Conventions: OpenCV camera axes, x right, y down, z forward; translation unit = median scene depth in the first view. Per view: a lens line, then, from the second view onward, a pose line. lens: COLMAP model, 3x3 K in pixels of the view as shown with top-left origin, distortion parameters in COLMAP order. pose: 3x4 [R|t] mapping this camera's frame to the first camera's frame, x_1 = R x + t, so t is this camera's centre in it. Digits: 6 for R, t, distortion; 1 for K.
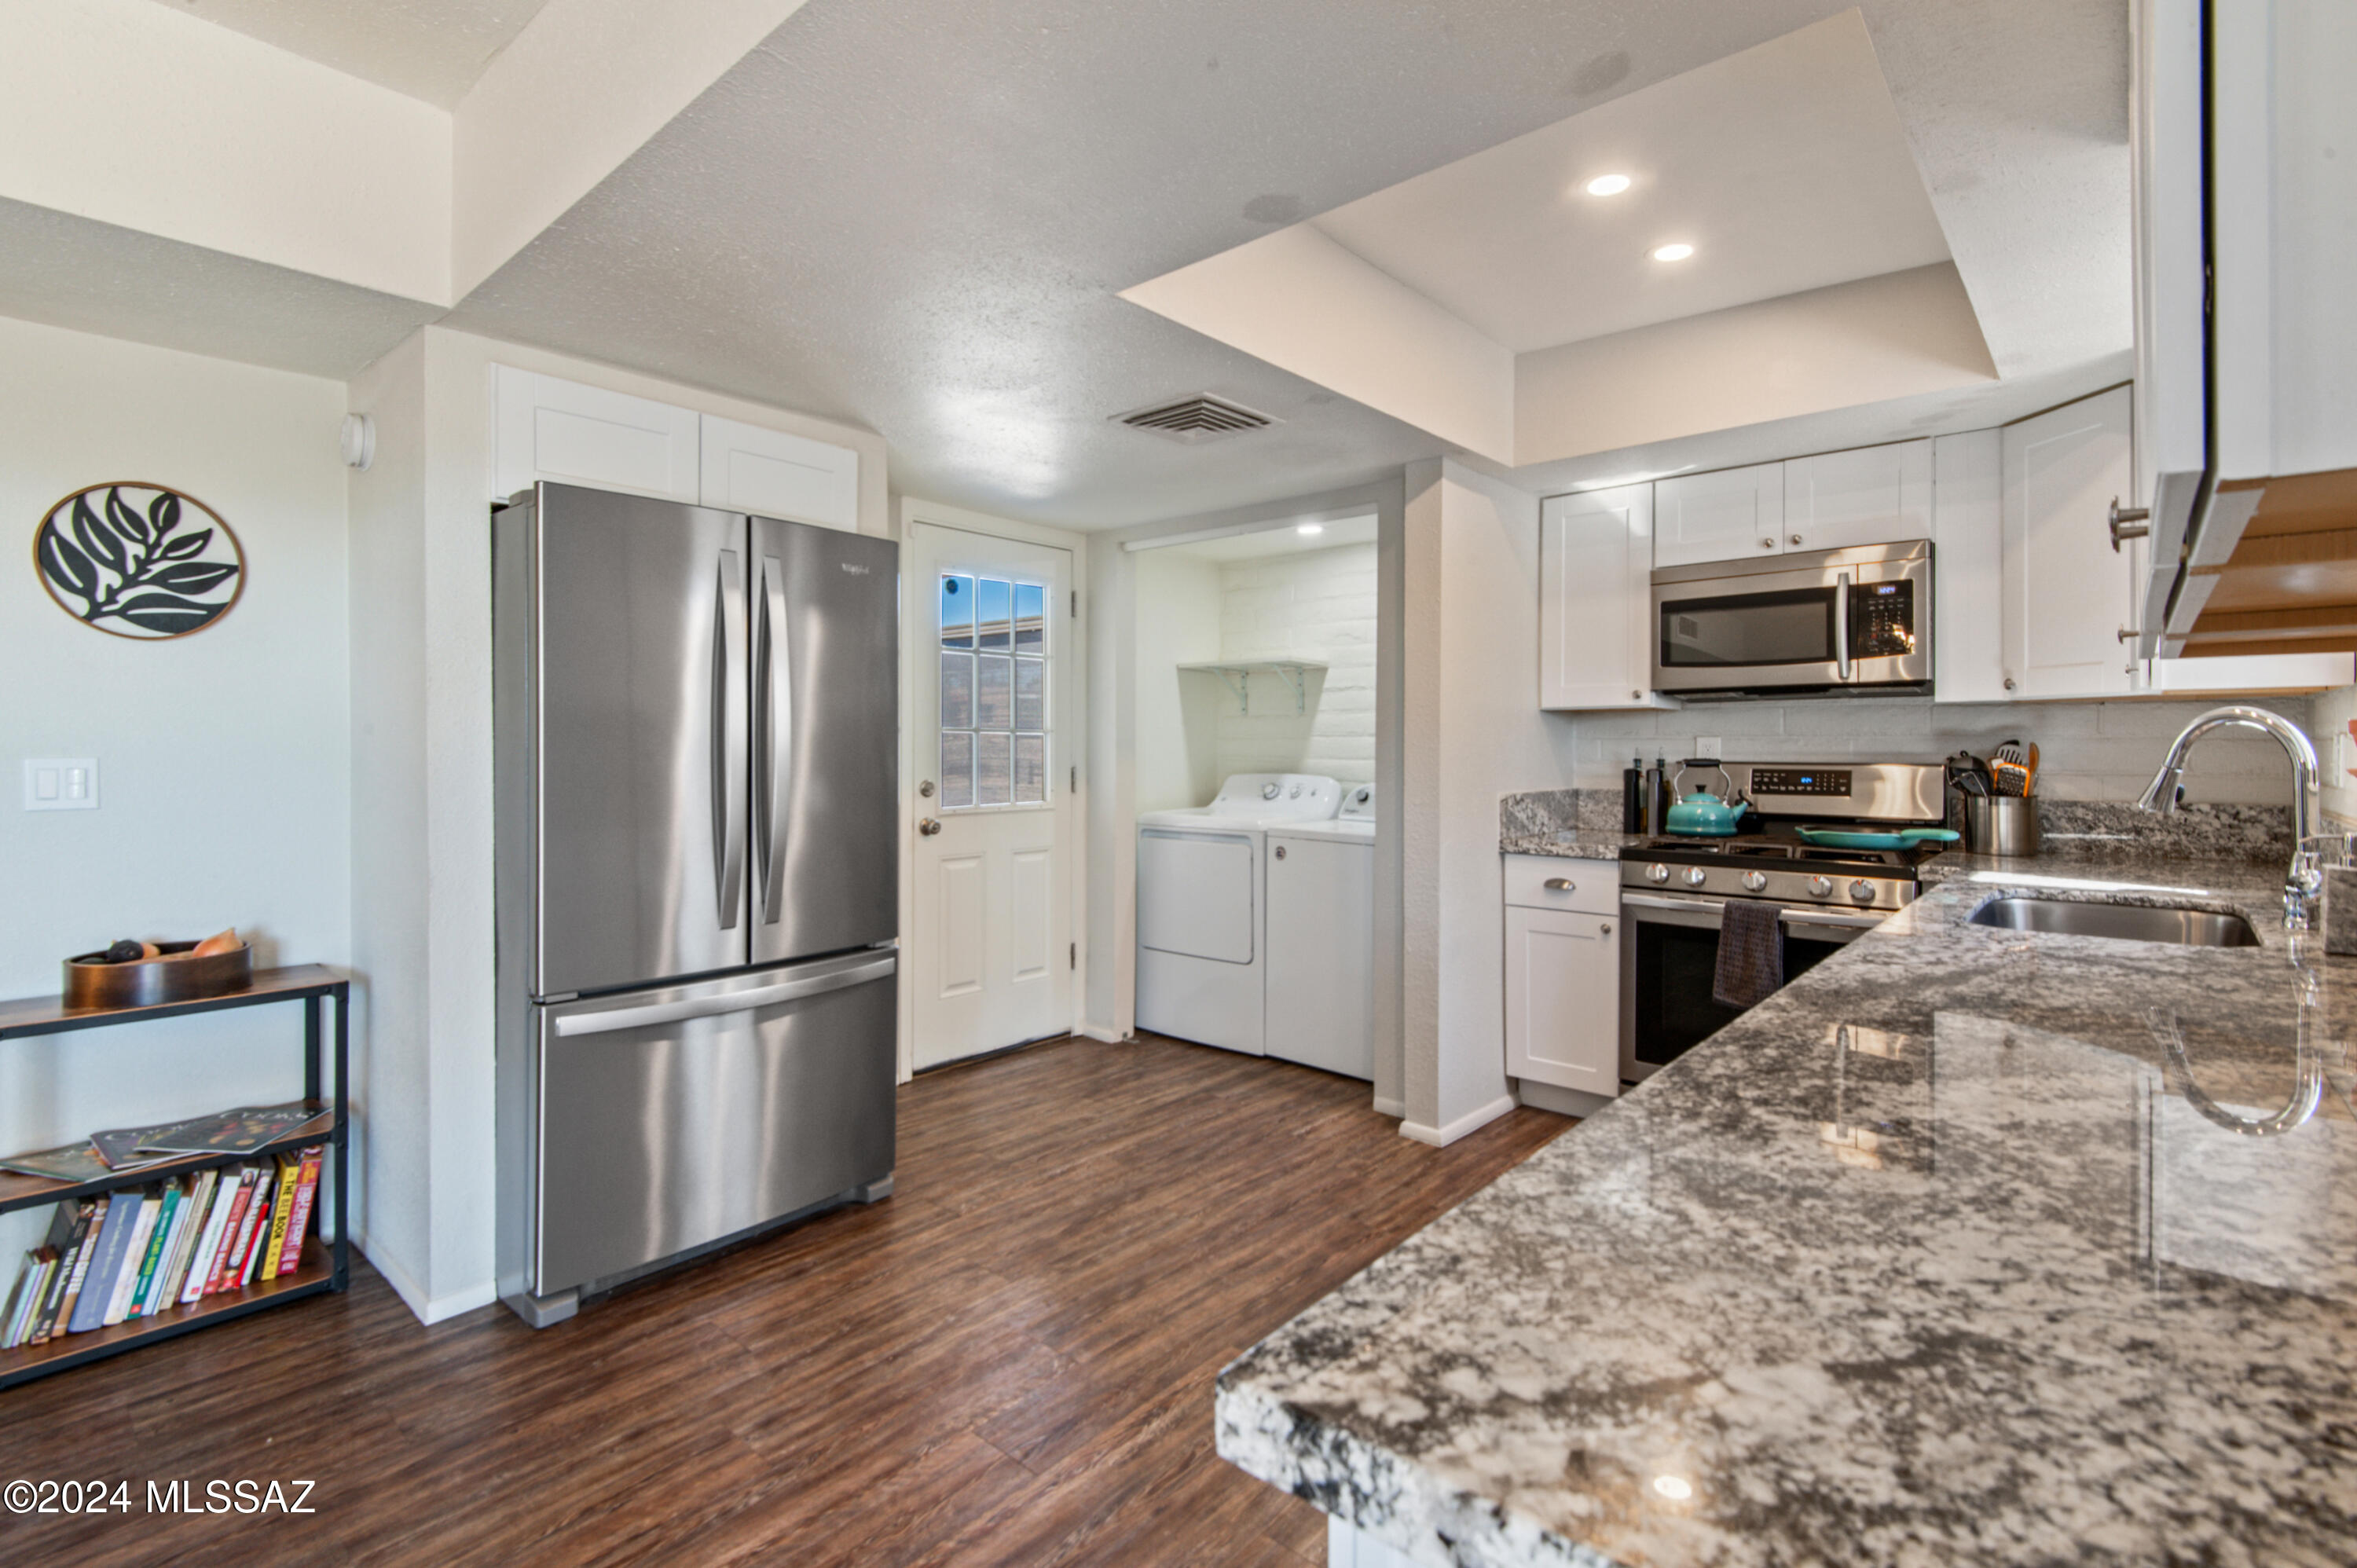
lens RADIAL K [[1050.5, 0, 1186.5], [0, 1050.5, 747.8], [0, 0, 1]] dist [-0.000025, -0.000475]
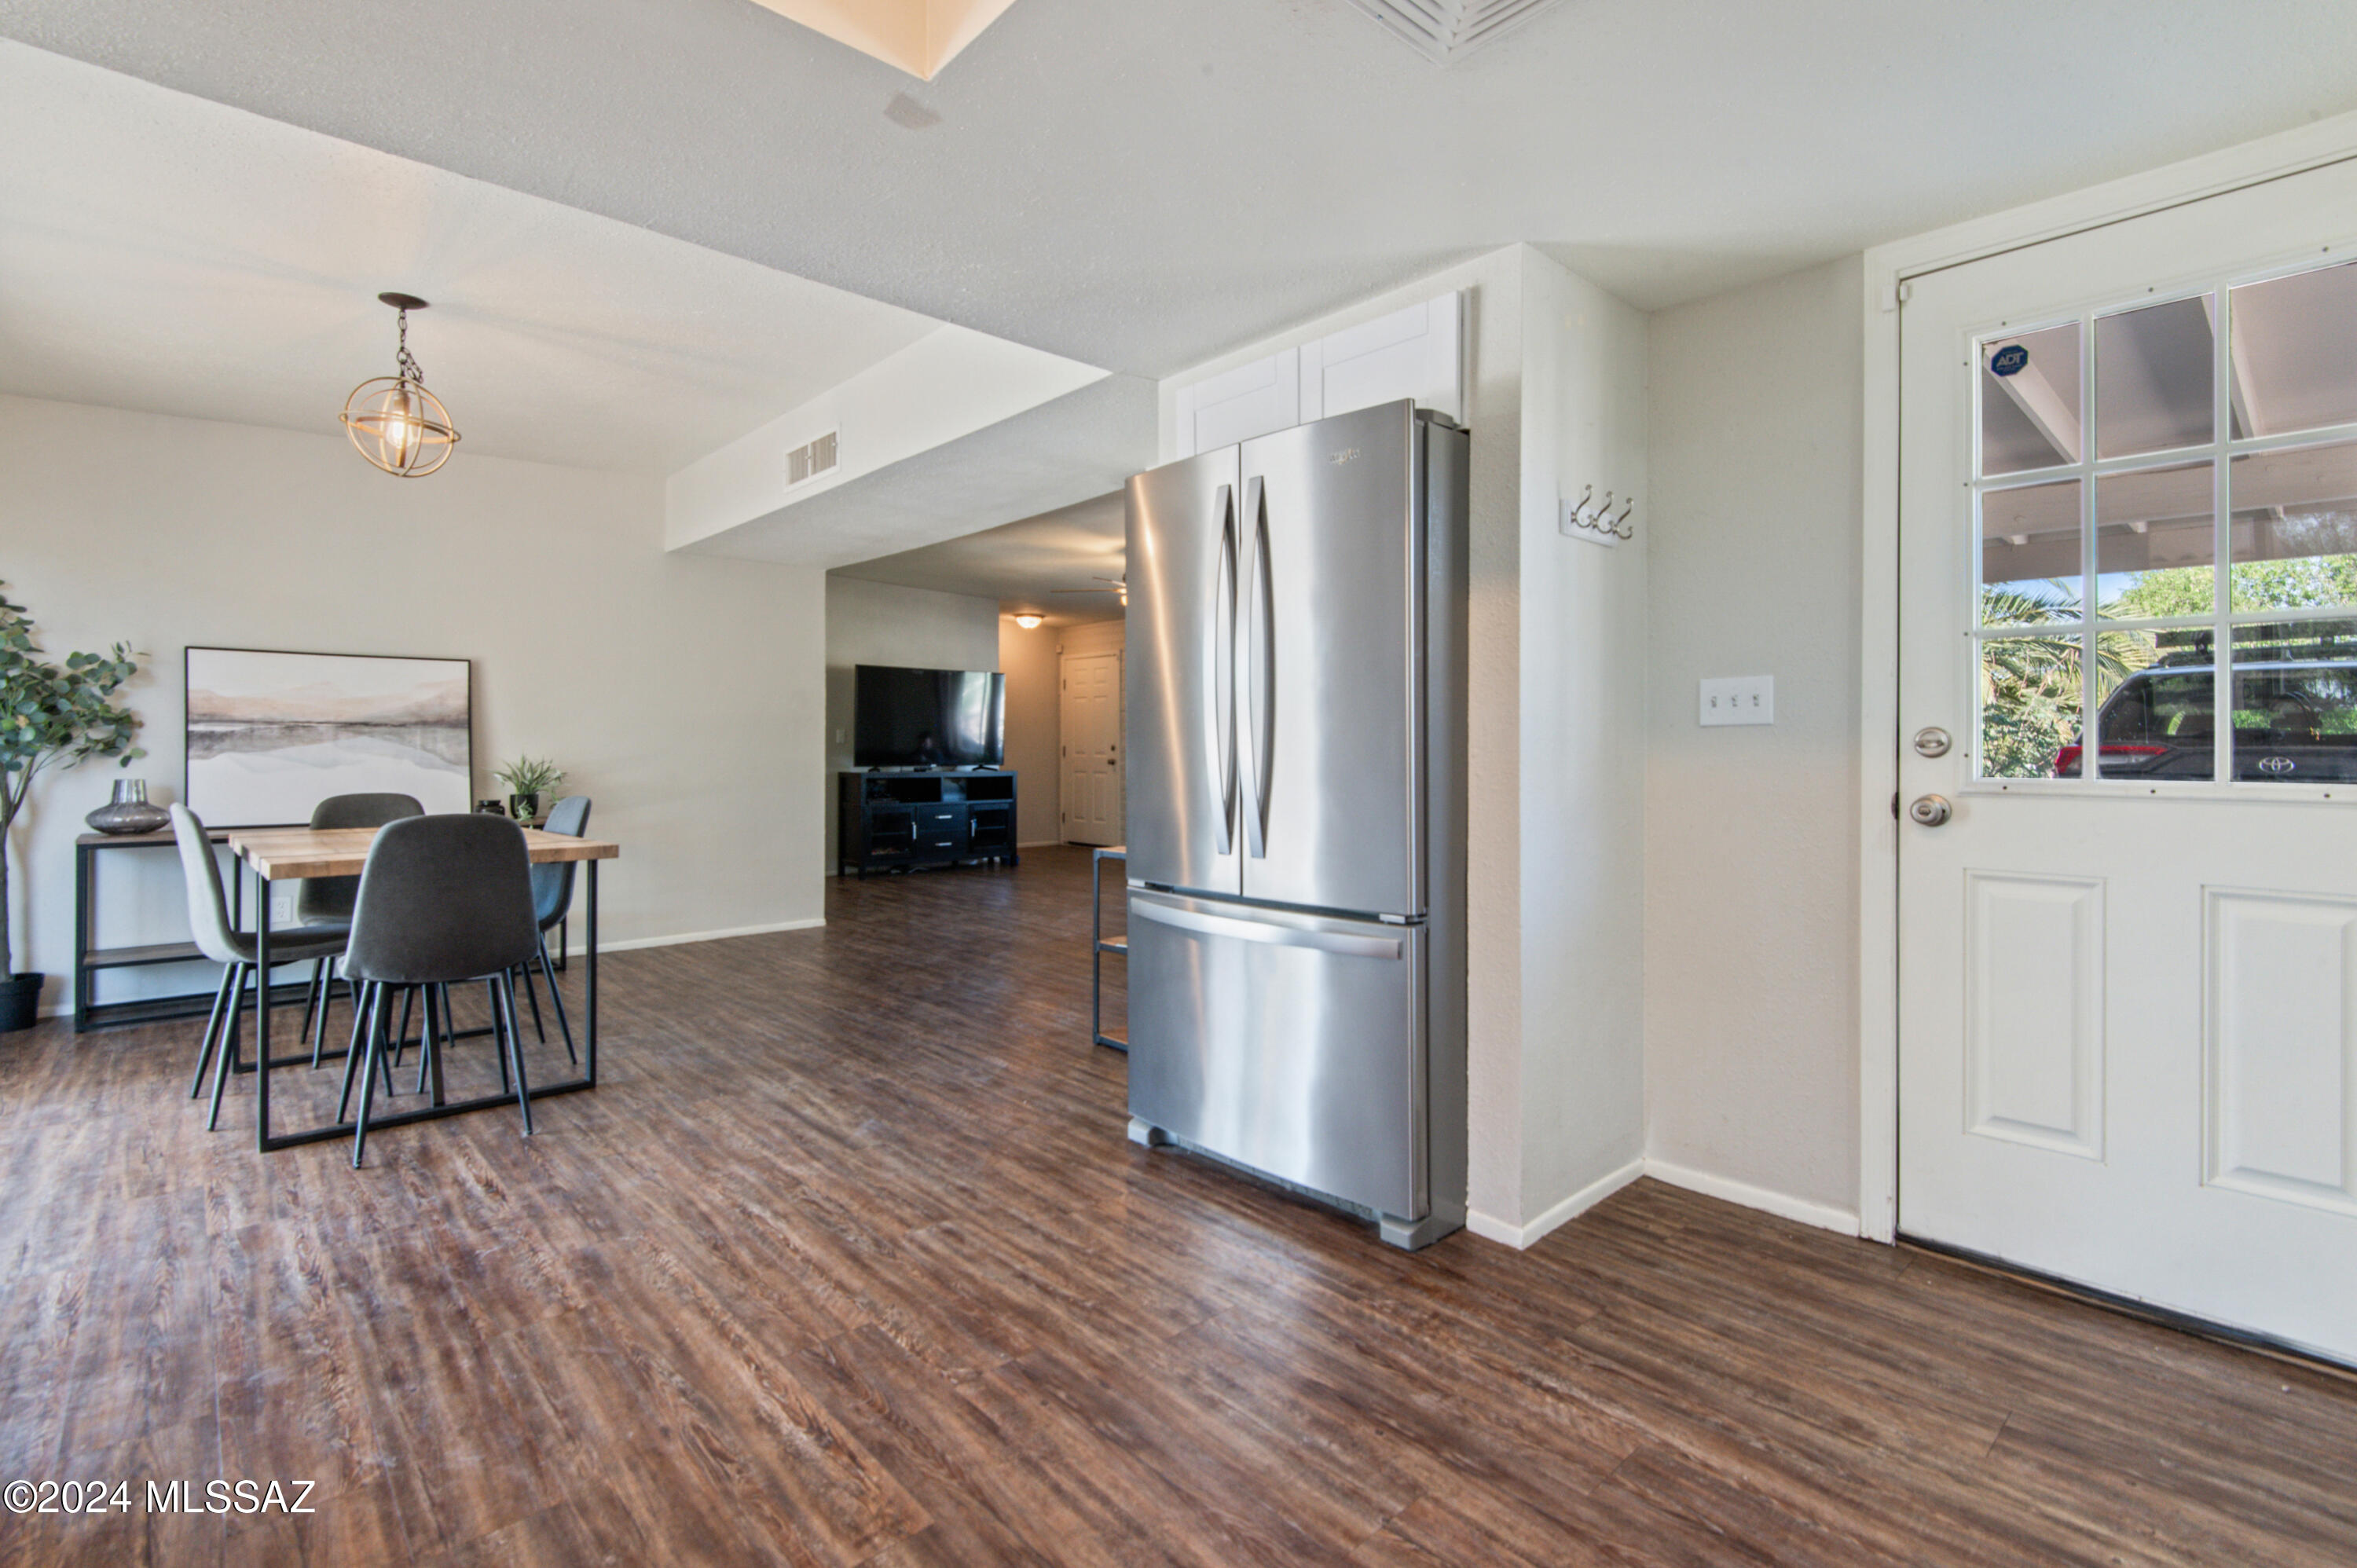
lens RADIAL K [[1110.2, 0, 1157.0], [0, 1110.2, 735.5], [0, 0, 1]] dist [0.006397, 0.000482]
pose [[-0.123407, -0.011646, -0.992288, 0.439262], [-0.003877, 0.999929, -0.011253, 0.048391], [0.992349, 0.002458, -0.123443, 0.737850]]
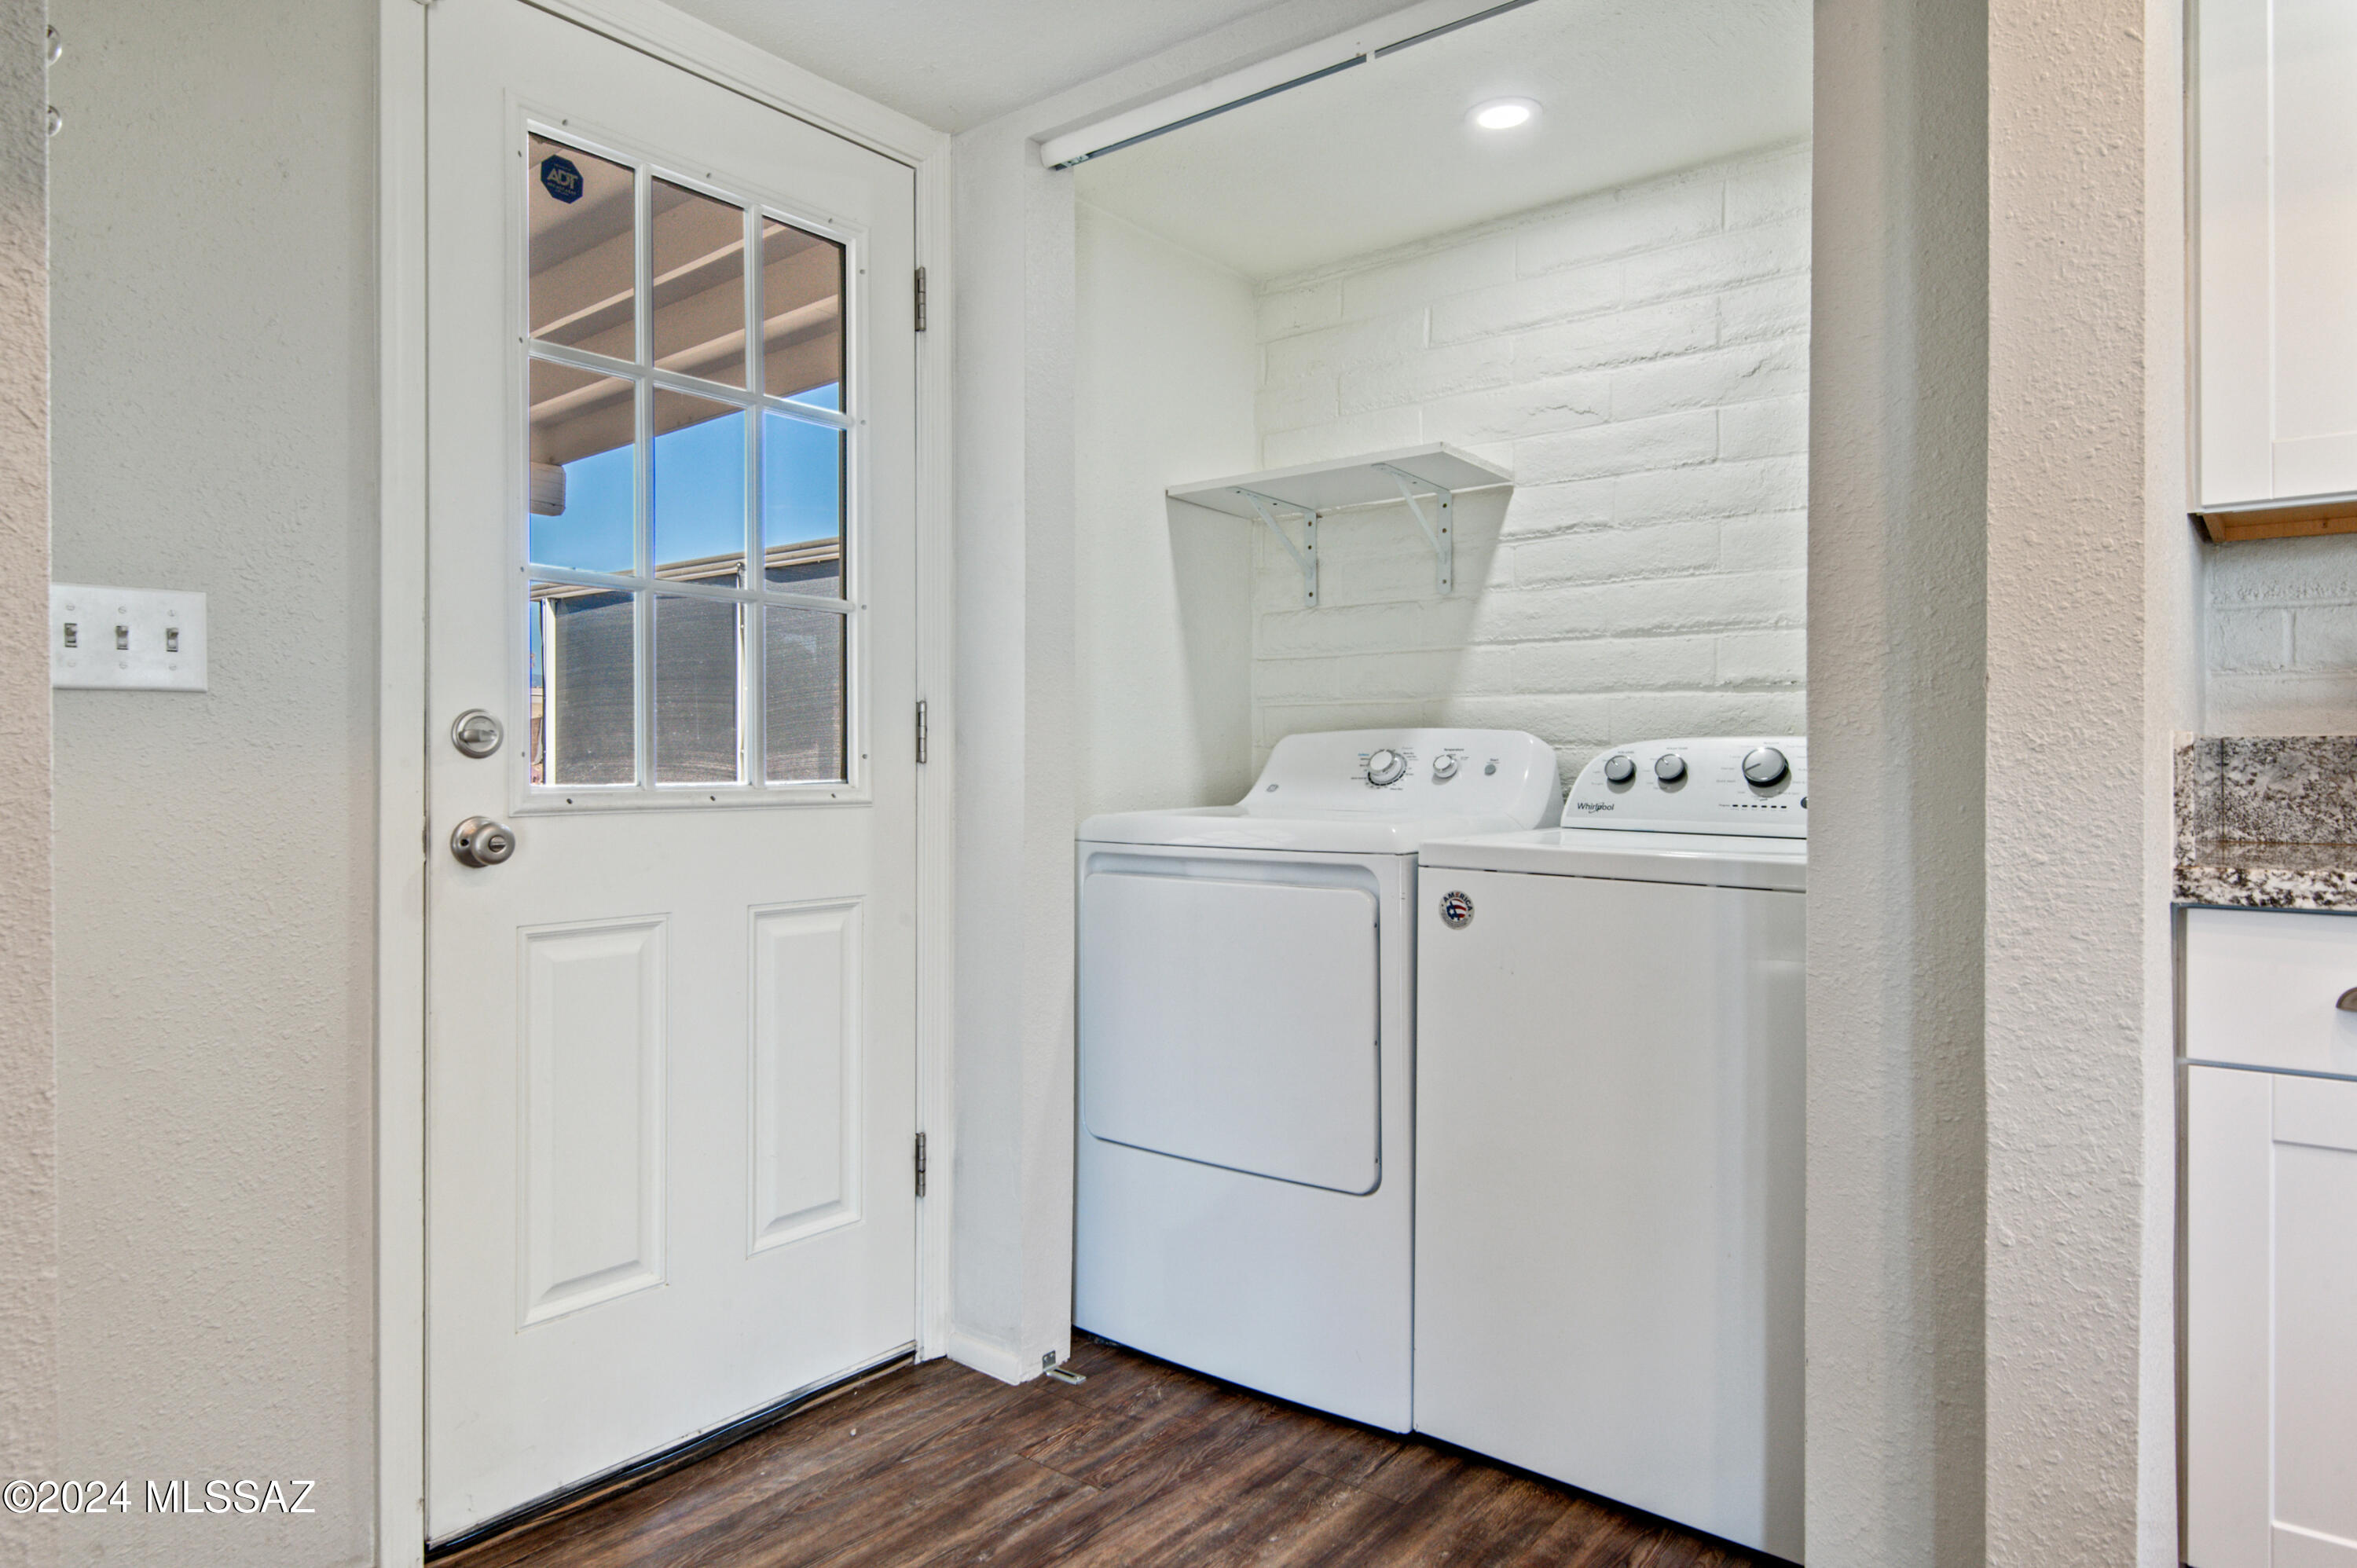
lens RADIAL K [[1393.9, 0, 1184.2], [0, 1393.9, 765.0], [0, 0, 1]] dist [-0.001687, -0.000518]
pose [[0.999038, -0.001978, 0.043816, -0.037210], [0.001969, 0.999998, 0.000255, 0.055522], [-0.043816, -0.000168, 0.999040, 0.583855]]
